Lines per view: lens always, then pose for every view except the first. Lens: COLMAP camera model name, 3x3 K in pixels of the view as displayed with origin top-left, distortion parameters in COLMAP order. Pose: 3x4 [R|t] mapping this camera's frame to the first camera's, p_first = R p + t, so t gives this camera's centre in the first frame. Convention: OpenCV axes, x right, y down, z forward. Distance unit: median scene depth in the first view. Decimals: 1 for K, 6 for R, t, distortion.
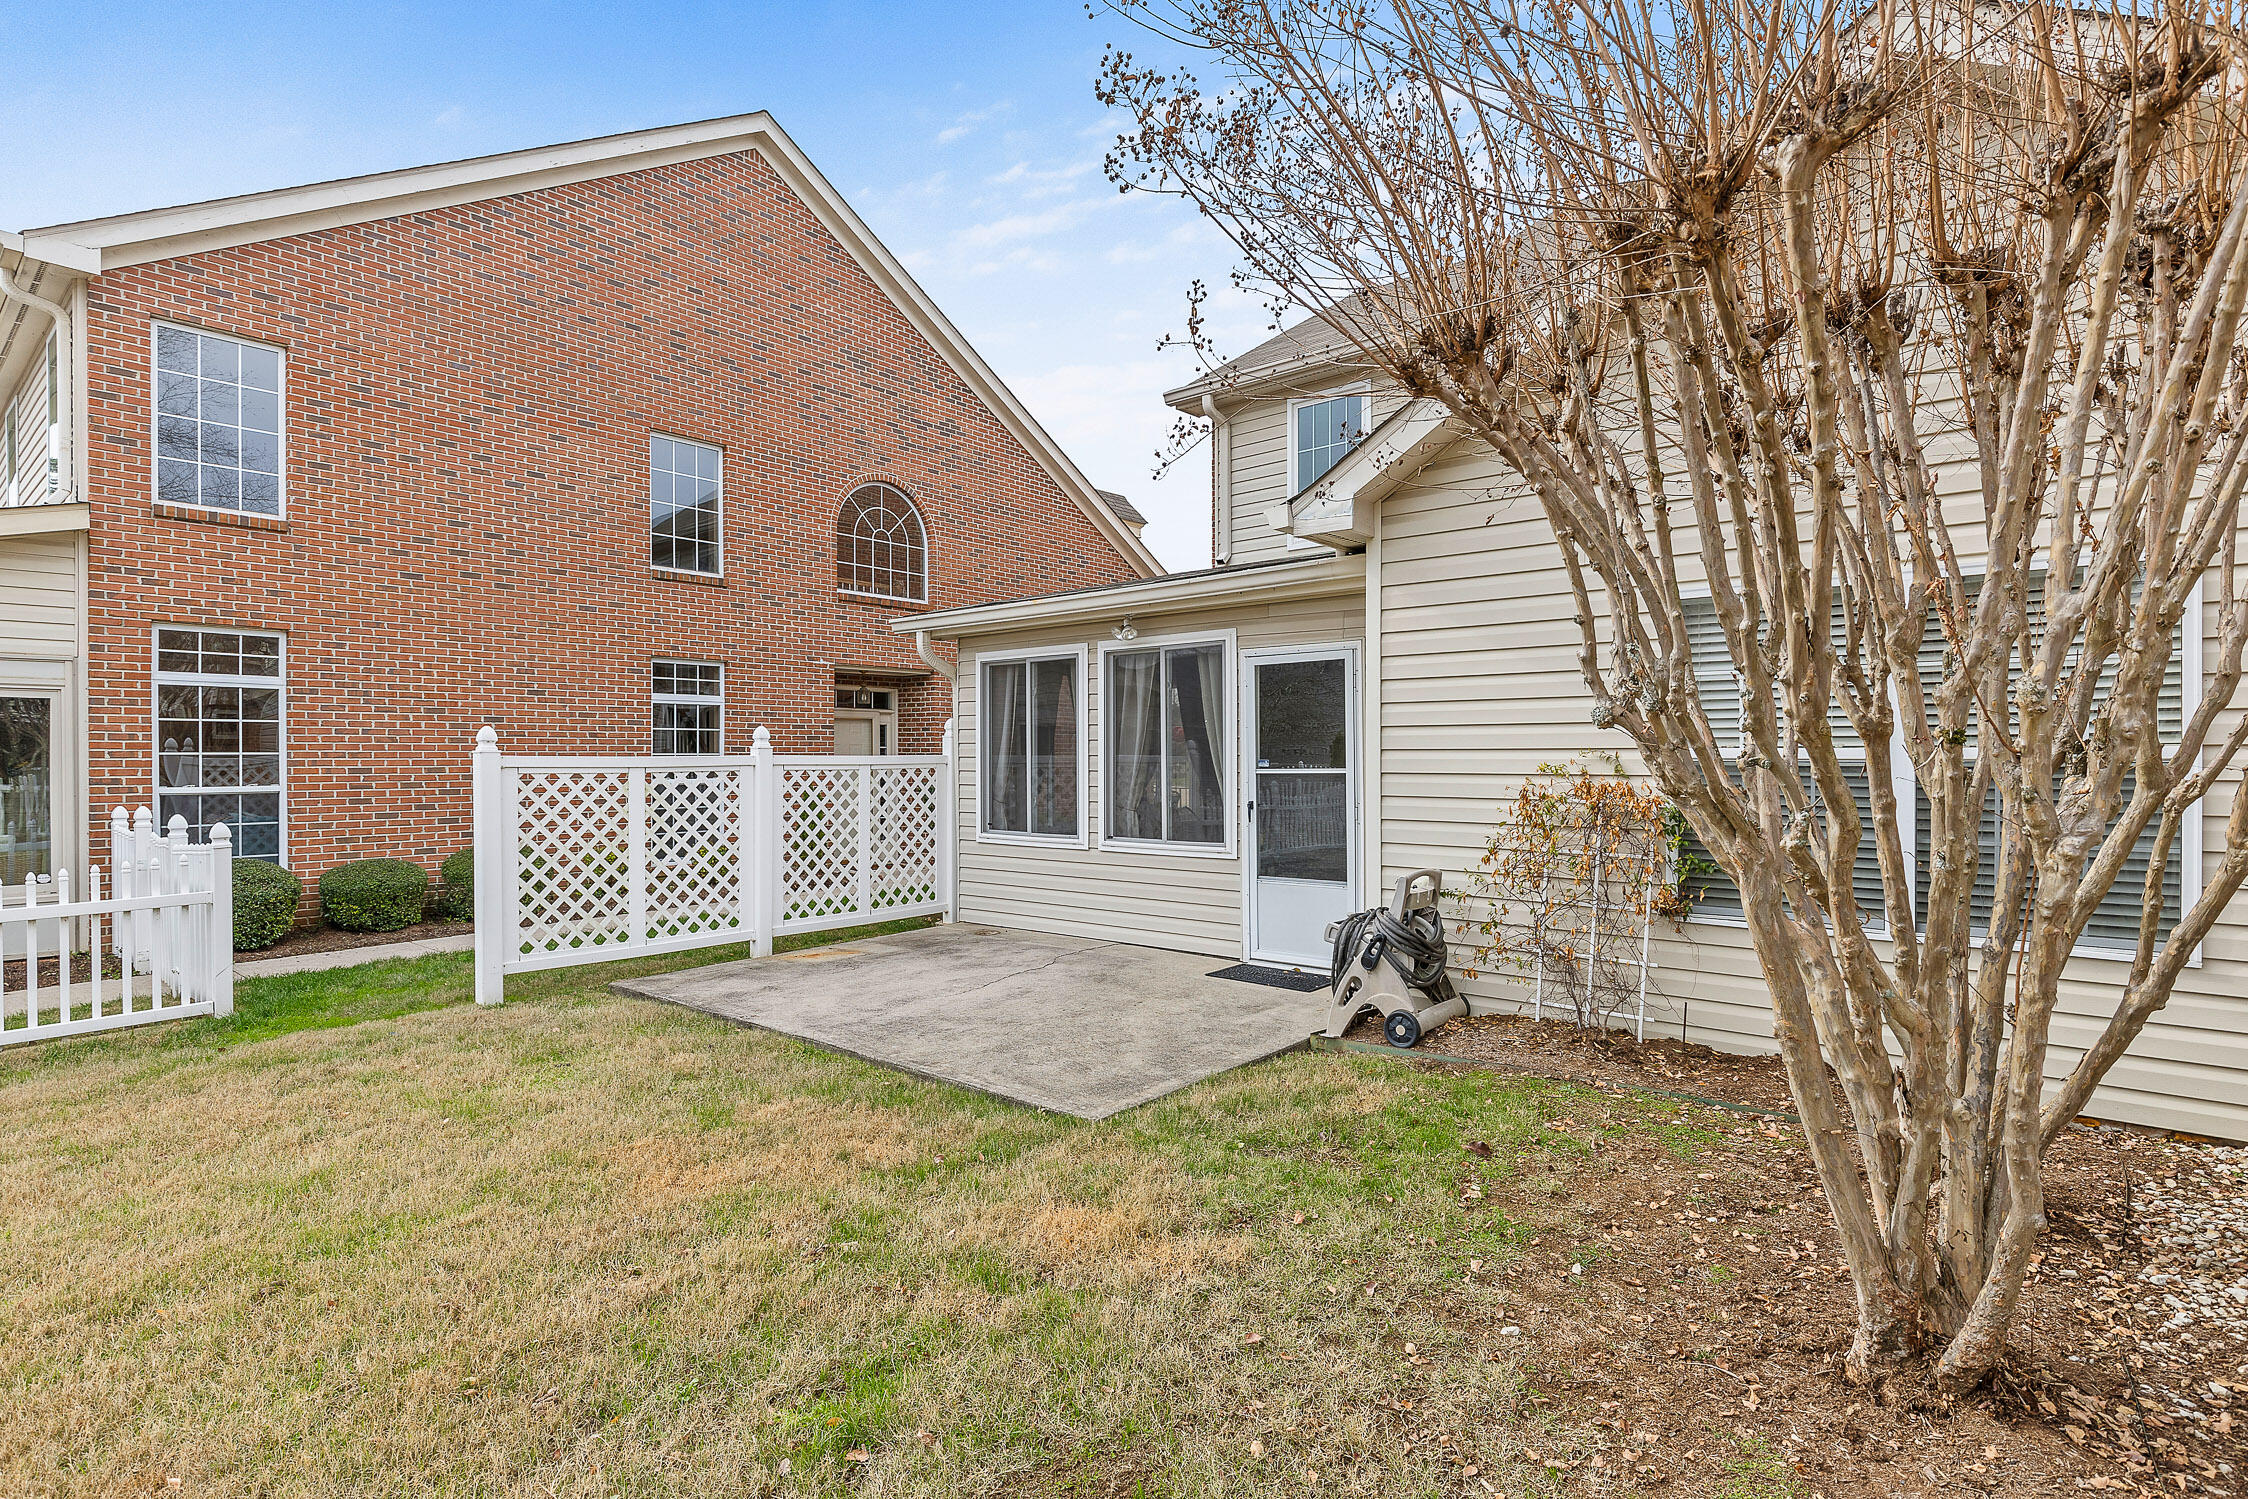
lens RADIAL K [[1094.3, 0, 1119.7], [0, 1094.3, 761.6], [0, 0, 1]] dist [-0.003894, -0.000787]
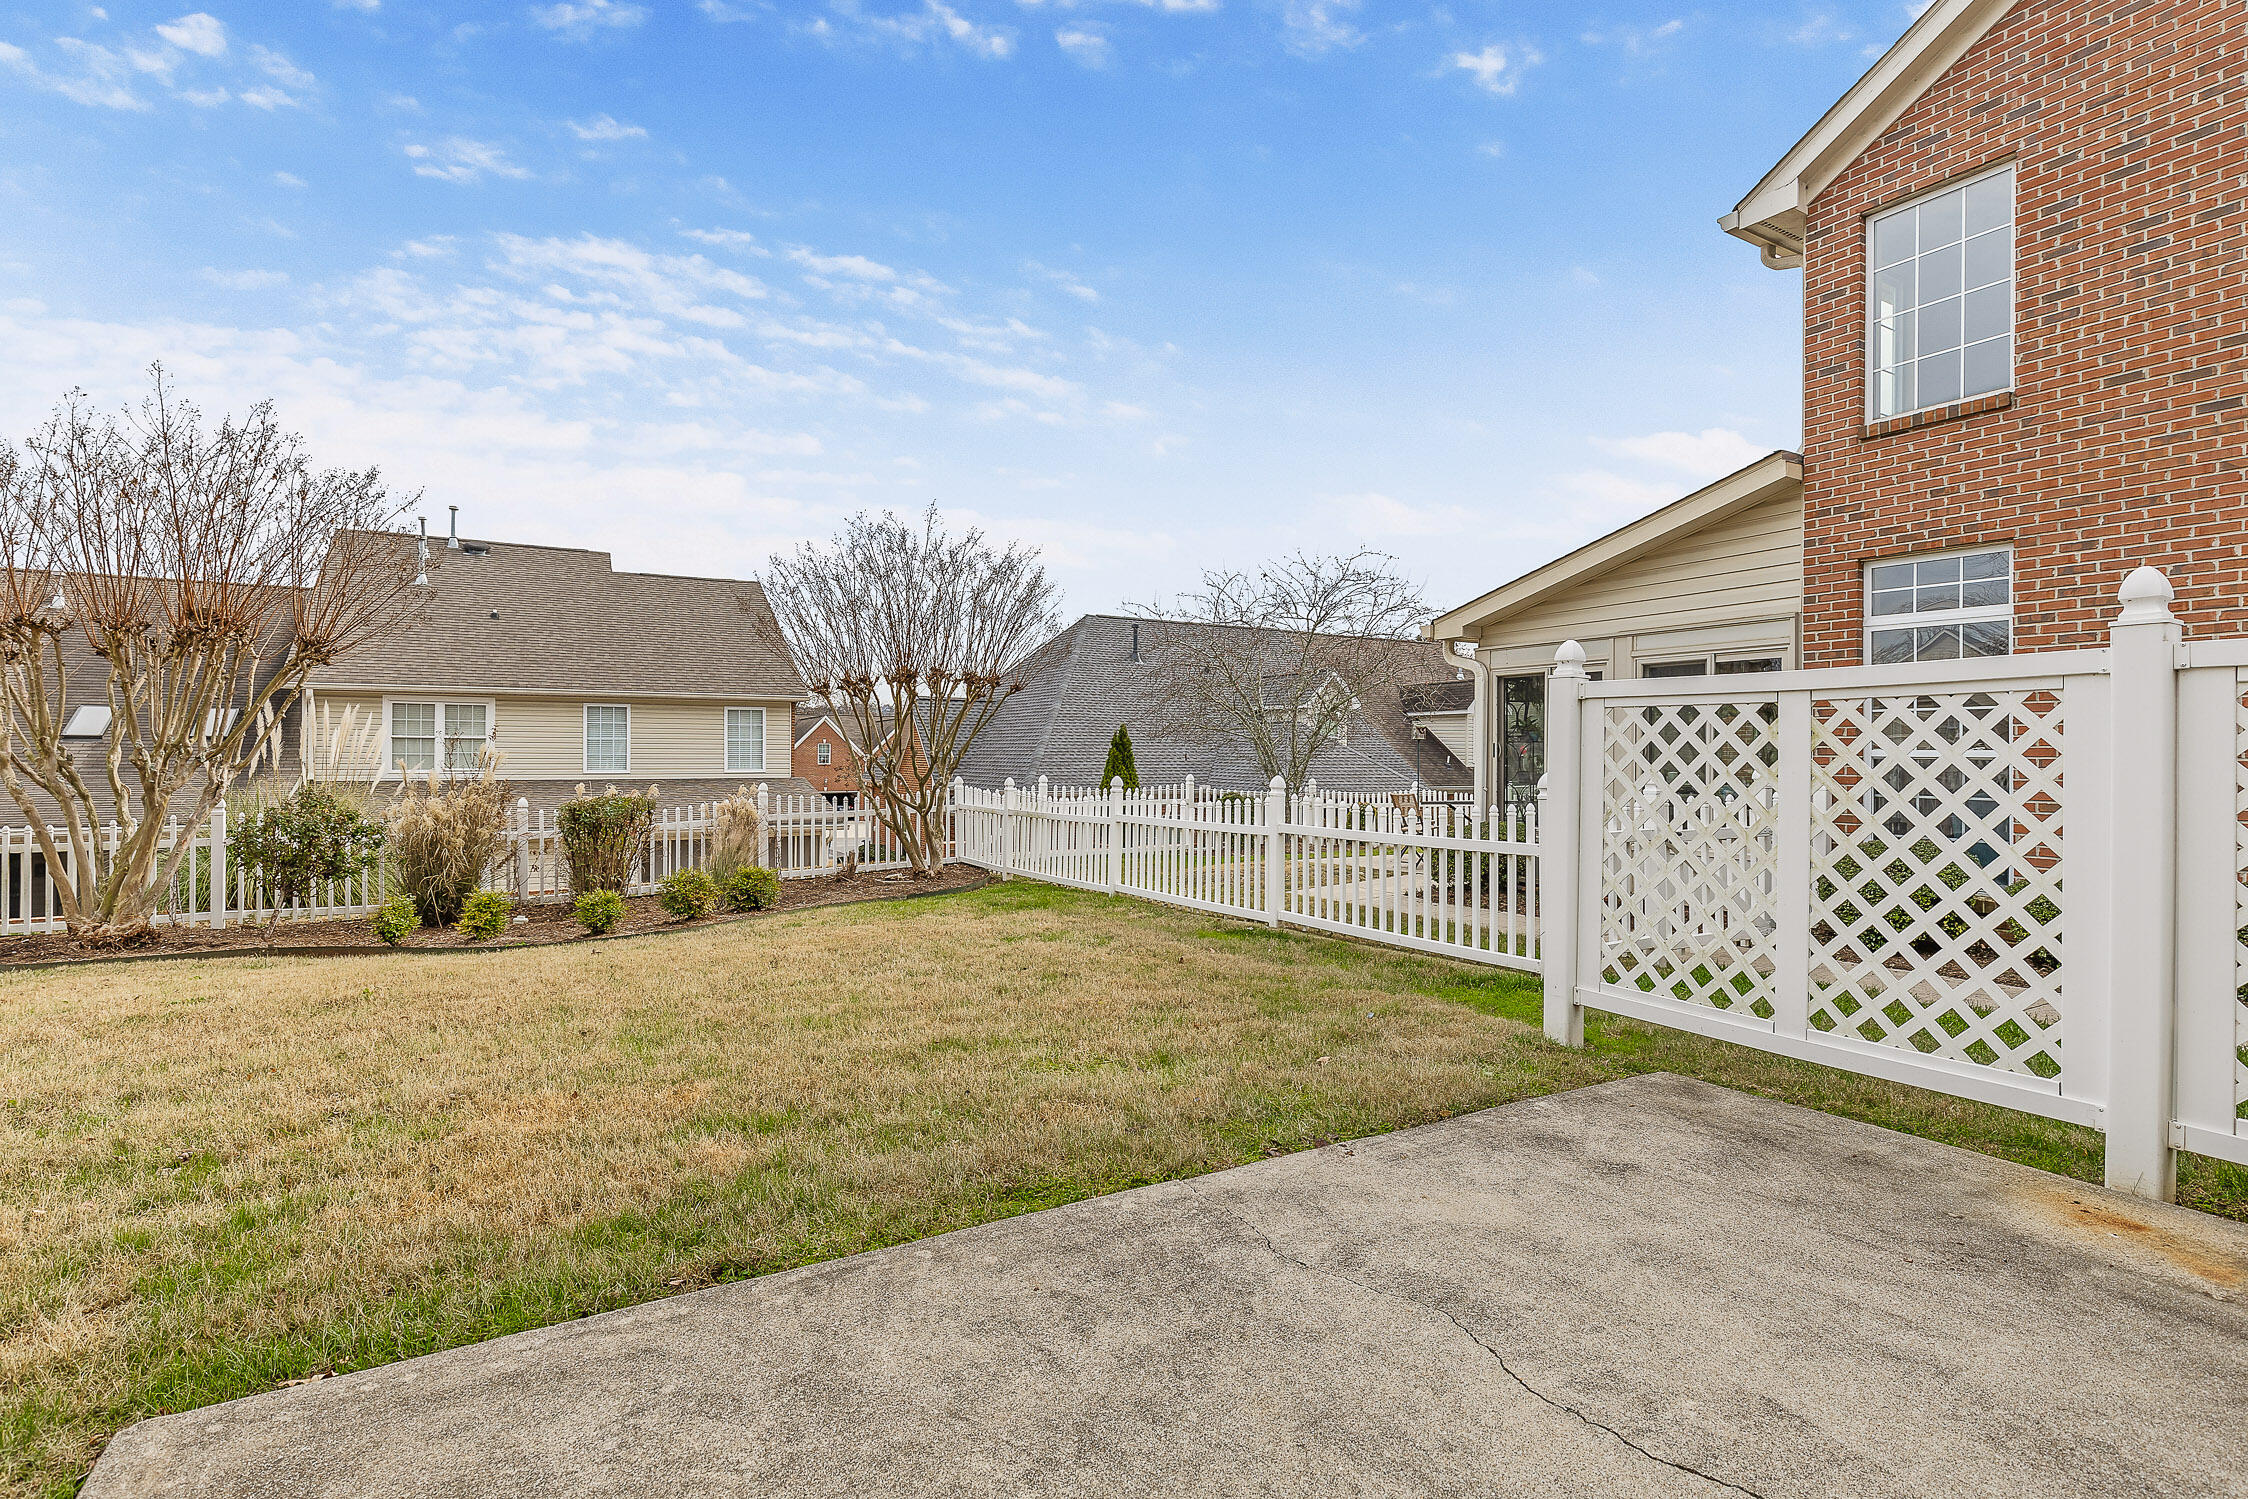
lens RADIAL K [[1067.3, 0, 1131.5], [0, 1067.3, 736.6], [0, 0, 1]] dist [-0.000456, -0.000038]
pose [[-0.327171, -0.016232, -0.944826, 0.138338], [-0.010202, 0.999855, -0.013645, 0.036787], [0.944910, 0.005175, -0.327289, 0.860091]]
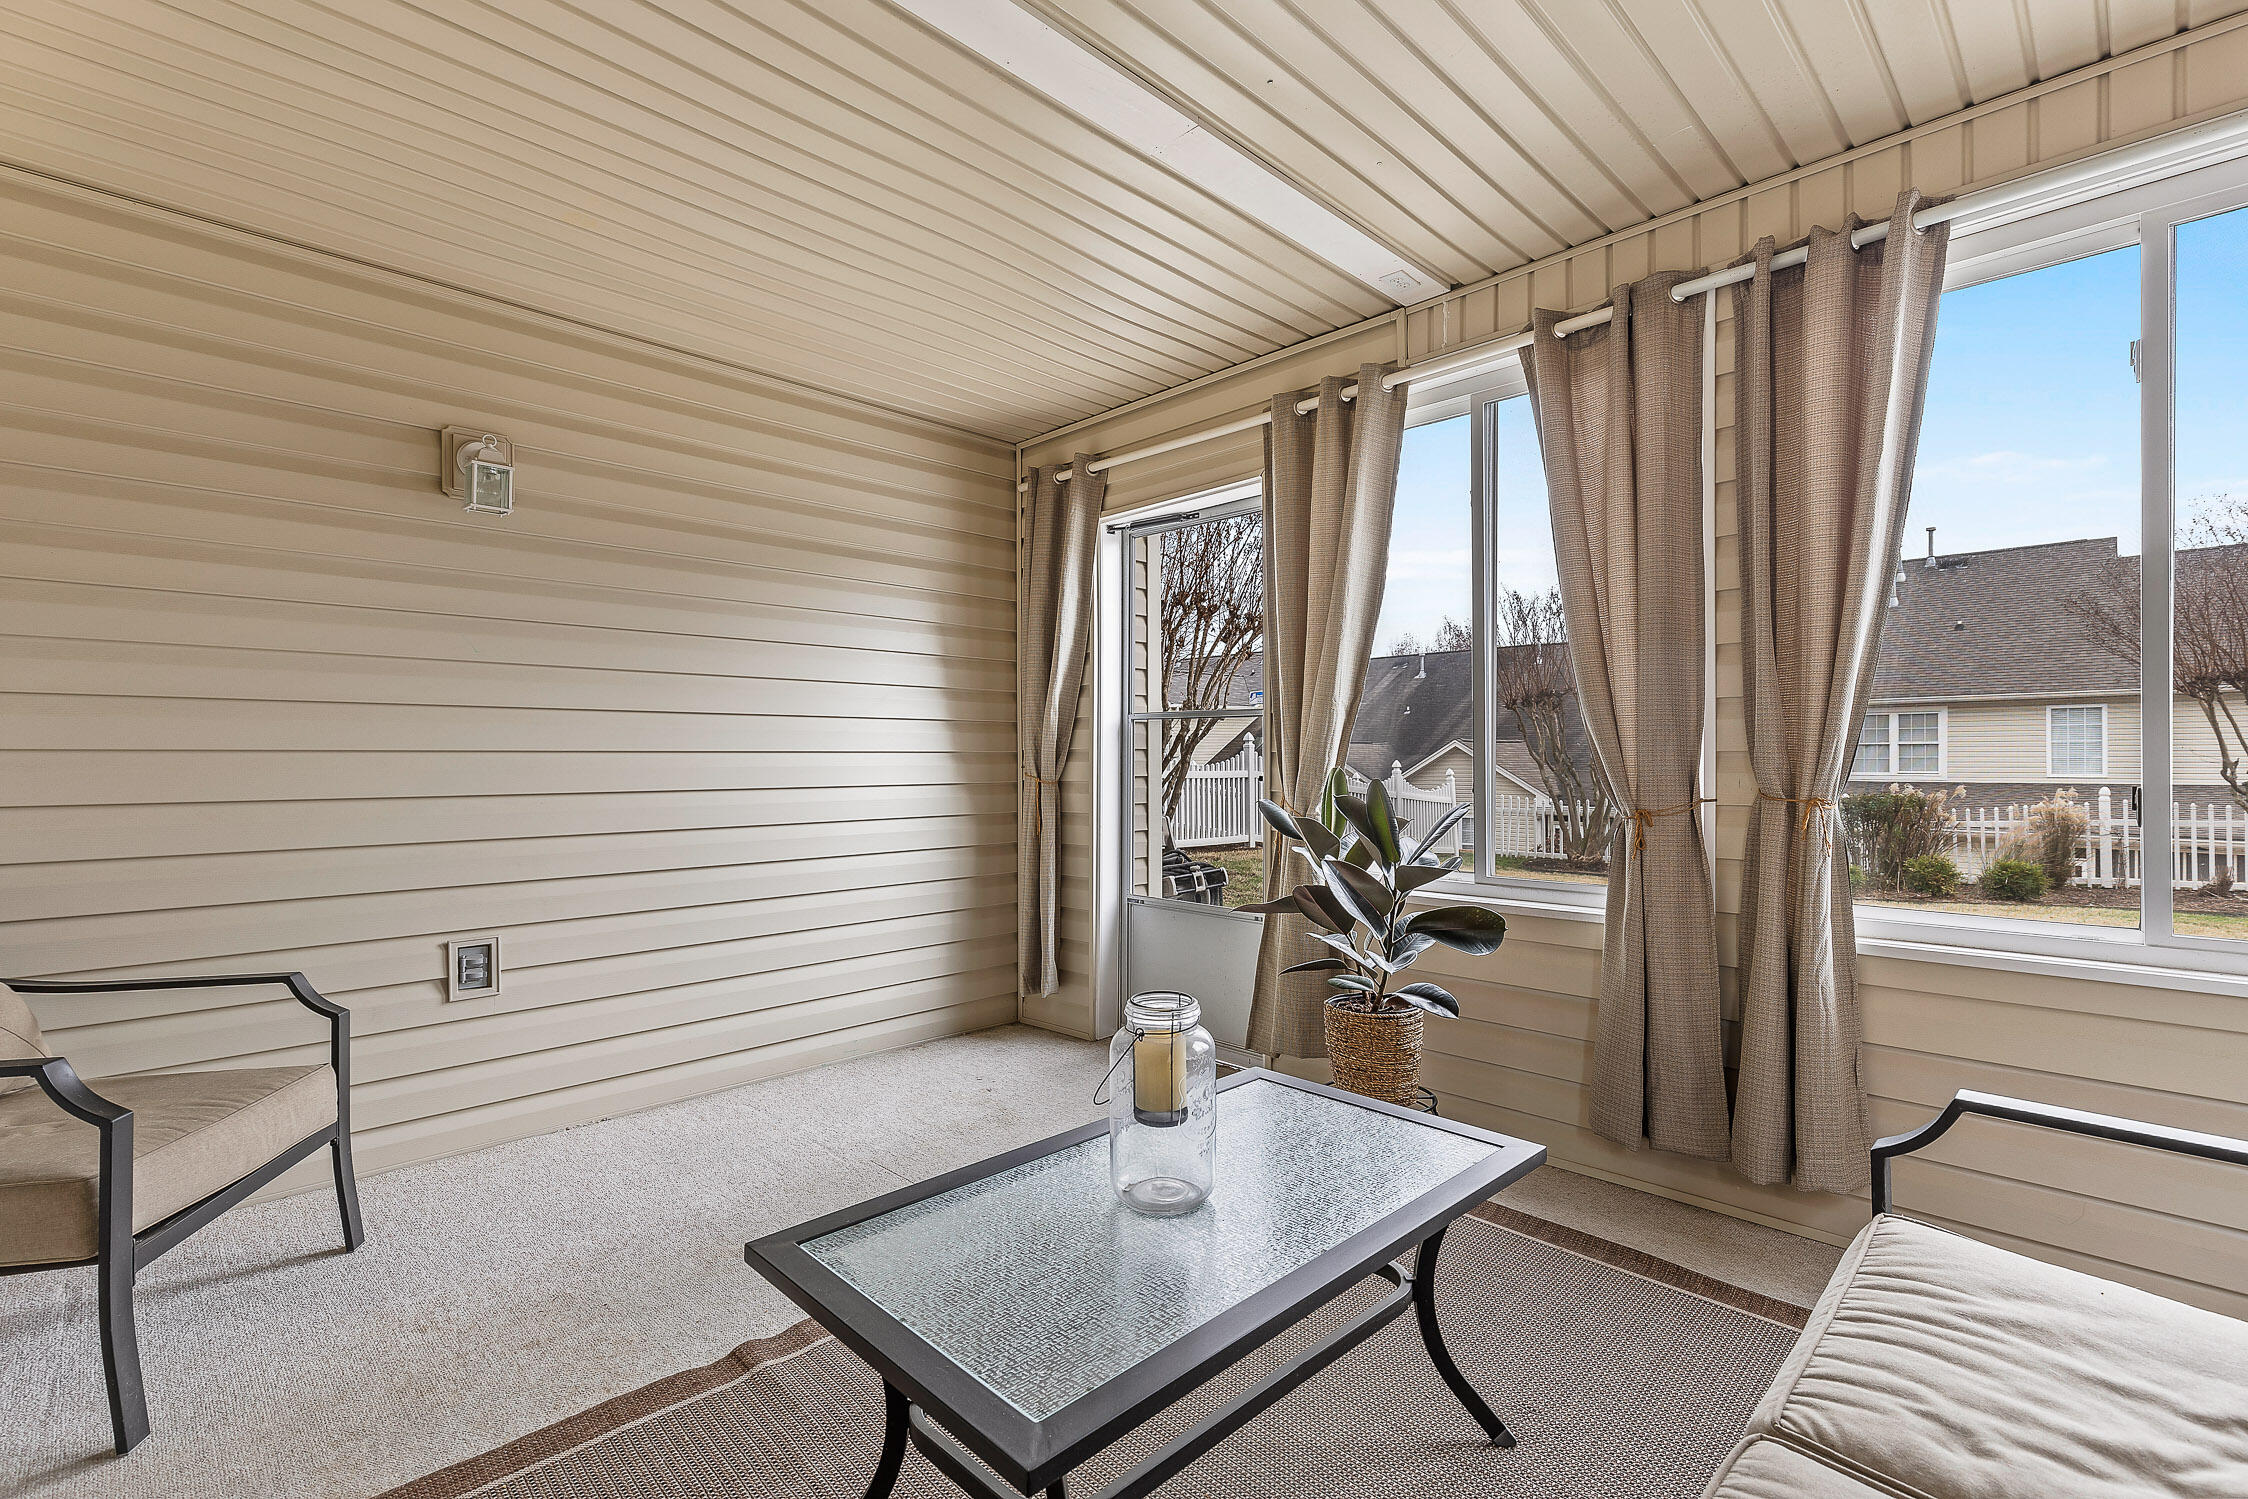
lens RADIAL K [[1042.7, 0, 1114.7], [0, 1042.7, 760.6], [0, 0, 1]] dist [0.010223, 0.000463]
pose [[-0.997336, 0.006316, 0.072676, 0.171388], [0.007004, 0.999933, 0.009207, 0.024851], [-0.072613, 0.009691, -0.997313, 1.486700]]
